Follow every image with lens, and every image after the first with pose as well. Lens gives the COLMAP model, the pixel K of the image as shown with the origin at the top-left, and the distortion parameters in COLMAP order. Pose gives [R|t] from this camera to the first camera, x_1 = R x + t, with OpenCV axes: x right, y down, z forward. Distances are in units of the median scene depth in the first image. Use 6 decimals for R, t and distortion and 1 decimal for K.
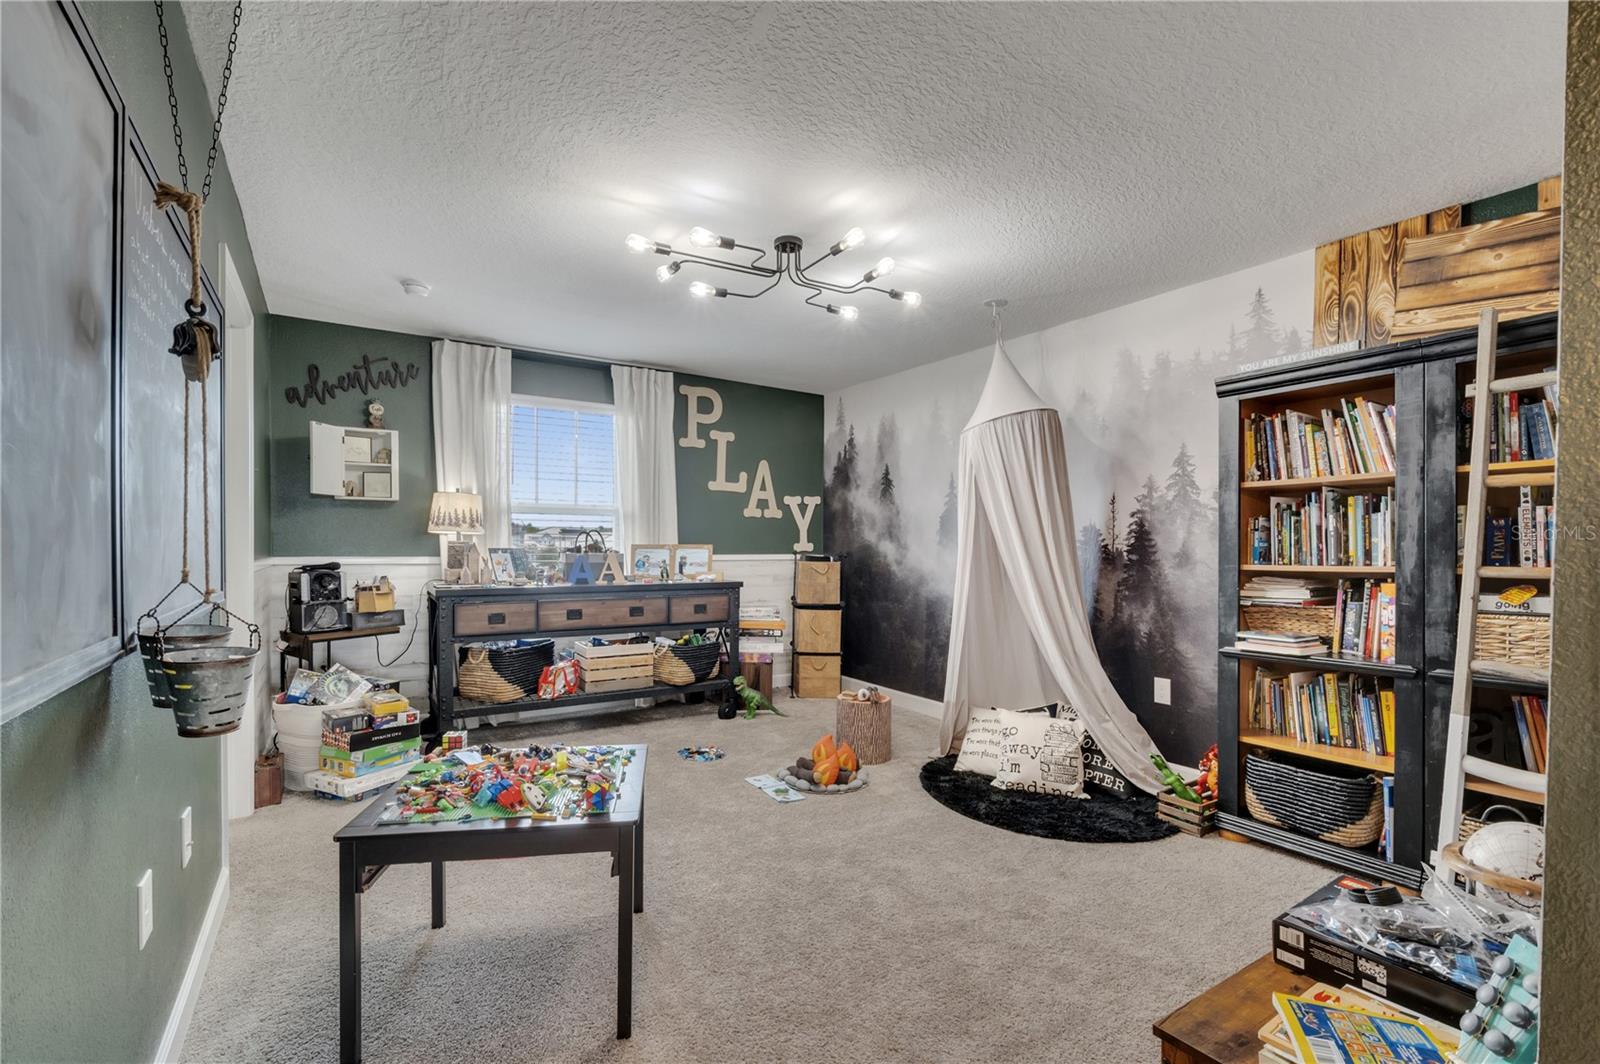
lens RADIAL K [[713.2, 0, 801.0], [0, 713.2, 543.8], [0, 0, 1]] dist [-0.000615, -0.000110]
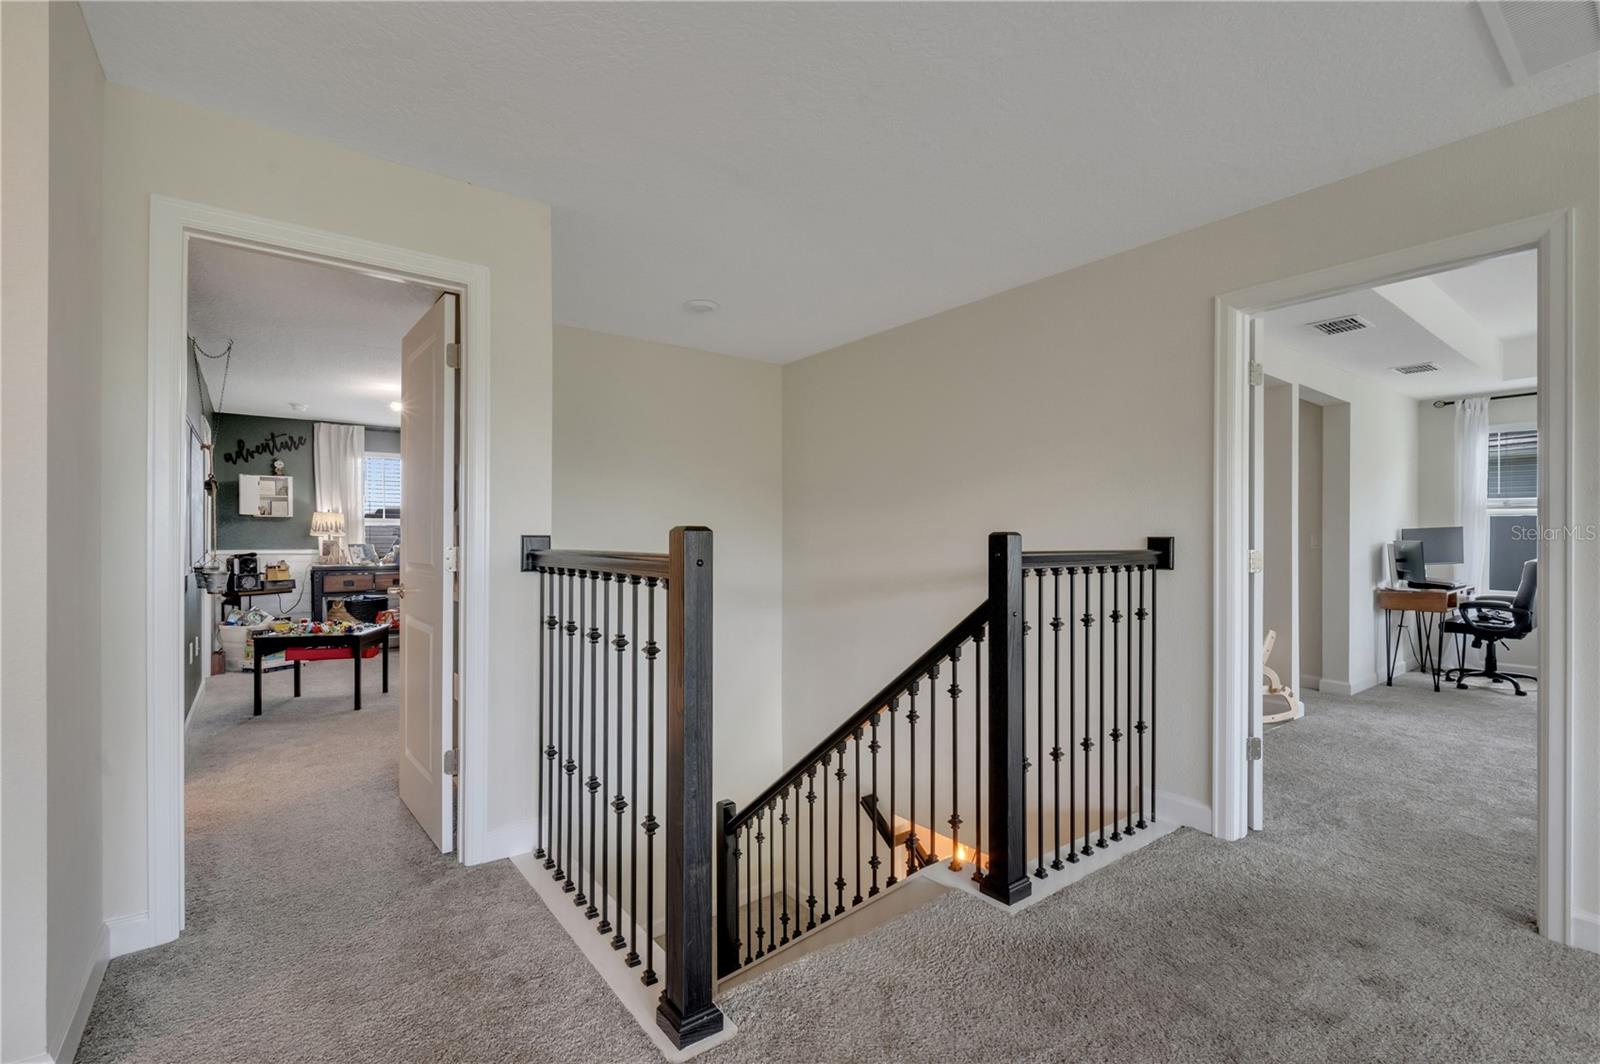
lens RADIAL K [[713.2, 0, 800.2], [0, 713.2, 530.0], [0, 0, 1]] dist [-0.000615, -0.000110]
pose [[0.997269, -0.008736, 0.073341, 0.553618], [0.009698, 0.999872, -0.012762, 0.005035], [-0.073220, 0.013439, 0.997225, -0.840572]]
